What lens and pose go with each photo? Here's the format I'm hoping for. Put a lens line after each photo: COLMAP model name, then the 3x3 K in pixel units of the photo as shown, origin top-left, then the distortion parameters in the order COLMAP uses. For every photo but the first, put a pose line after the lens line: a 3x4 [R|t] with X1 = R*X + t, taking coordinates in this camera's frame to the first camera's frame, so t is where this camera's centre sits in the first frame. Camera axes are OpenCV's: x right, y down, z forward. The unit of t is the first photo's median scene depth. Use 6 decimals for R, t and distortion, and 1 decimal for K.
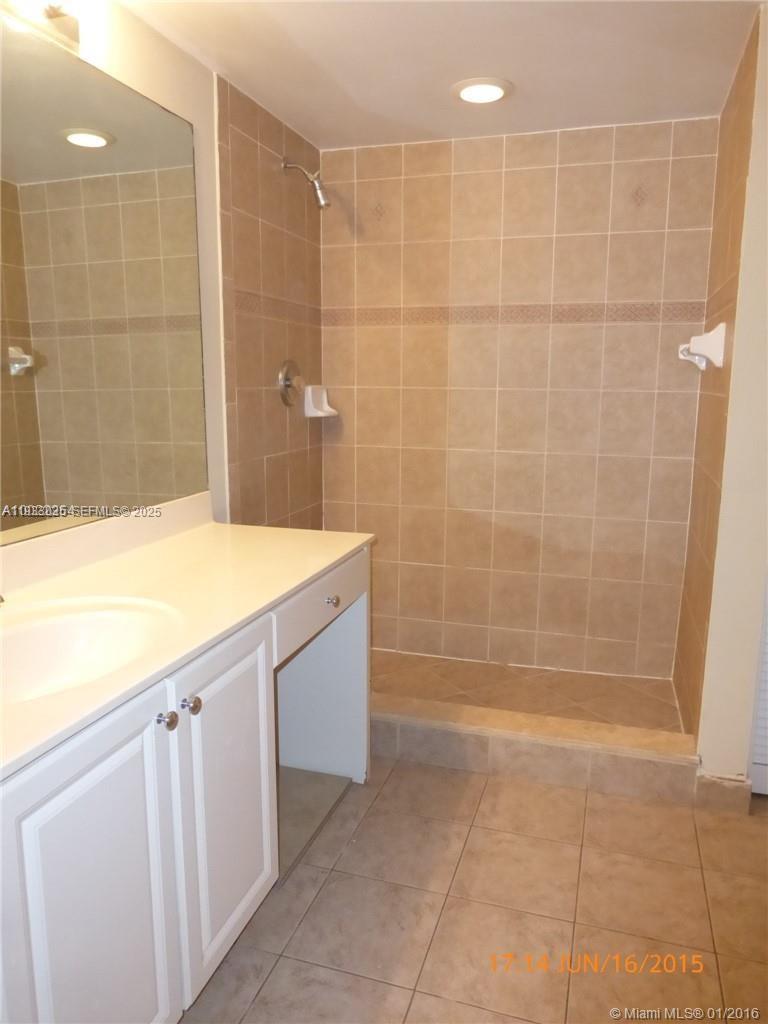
lens RADIAL K [[744.6, 0, 385.7], [0, 744.6, 509.7], [0, 0, 1]] dist [-0.026495, 0.022321]
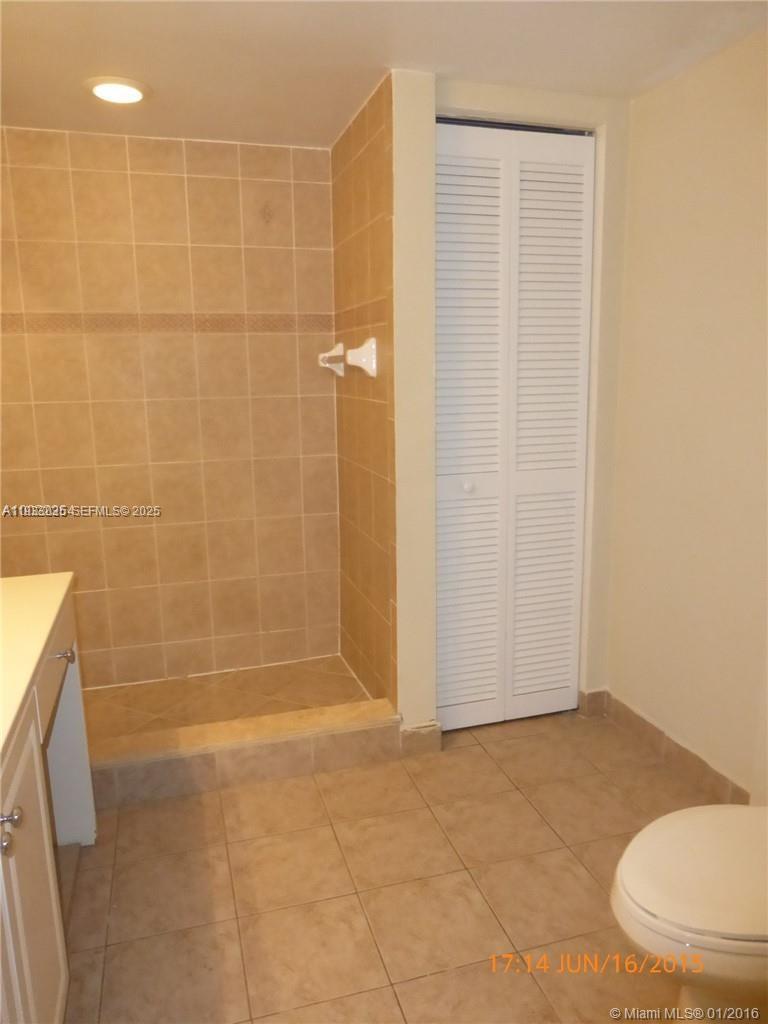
lens RADIAL K [[744.6, 0, 385.5], [0, 744.6, 510.4], [0, 0, 1]] dist [-0.026495, 0.022321]
pose [[0.828267, -0.125014, 0.546210, -0.154588], [0.116953, 0.991894, 0.049674, -0.035221], [-0.547993, 0.022738, 0.836174, 0.028214]]
